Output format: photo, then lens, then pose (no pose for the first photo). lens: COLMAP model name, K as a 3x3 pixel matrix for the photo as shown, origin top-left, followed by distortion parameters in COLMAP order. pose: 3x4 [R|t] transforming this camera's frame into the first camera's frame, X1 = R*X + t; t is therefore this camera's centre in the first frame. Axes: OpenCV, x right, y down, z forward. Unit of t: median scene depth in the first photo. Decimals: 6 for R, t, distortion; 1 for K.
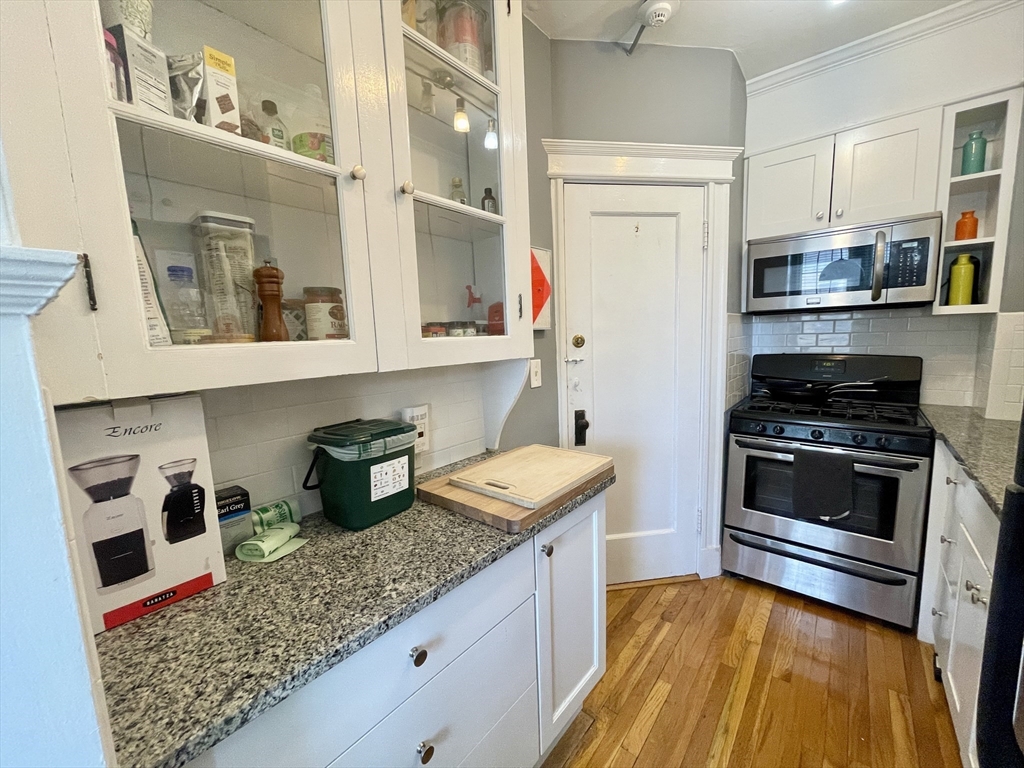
lens RADIAL K [[412.2, 0, 512.5], [0, 412.2, 387.2], [0, 0, 1]] dist [0.000885, 0.000122]
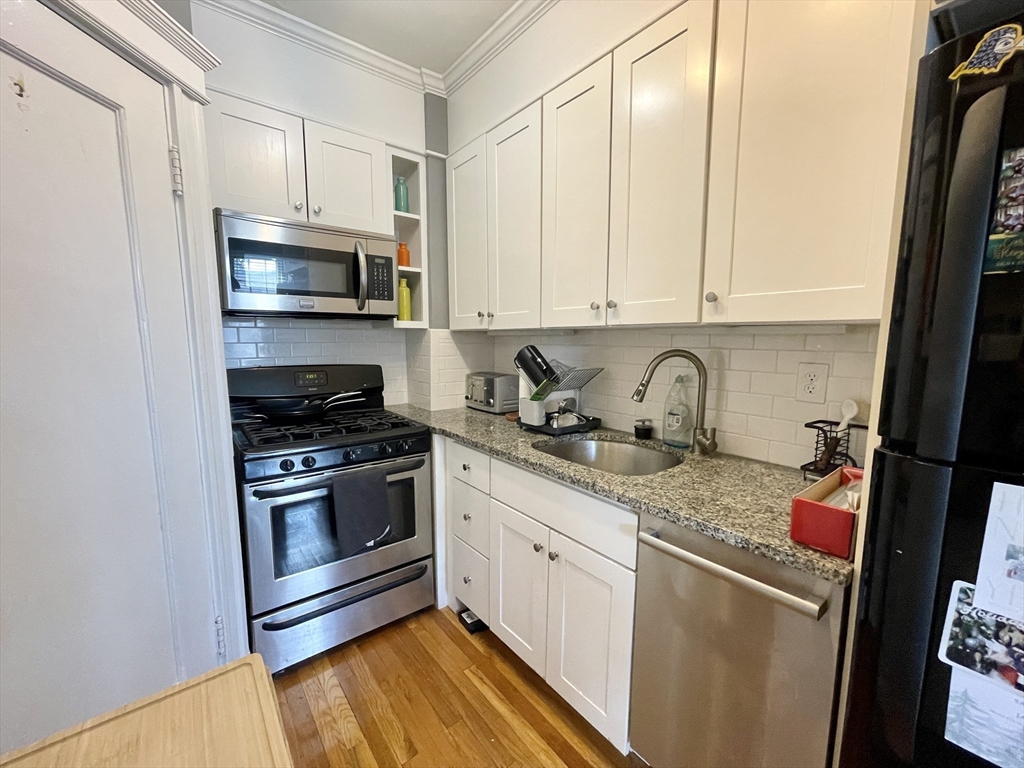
lens RADIAL K [[412.2, 0, 512.5], [0, 412.2, 387.2], [0, 0, 1]] dist [0.000885, 0.000122]
pose [[0.200689, -0.084154, 0.976034, -0.041892], [0.111478, 0.991794, 0.062591, -0.047764], [-0.973292, 0.096245, 0.208424, 0.466602]]
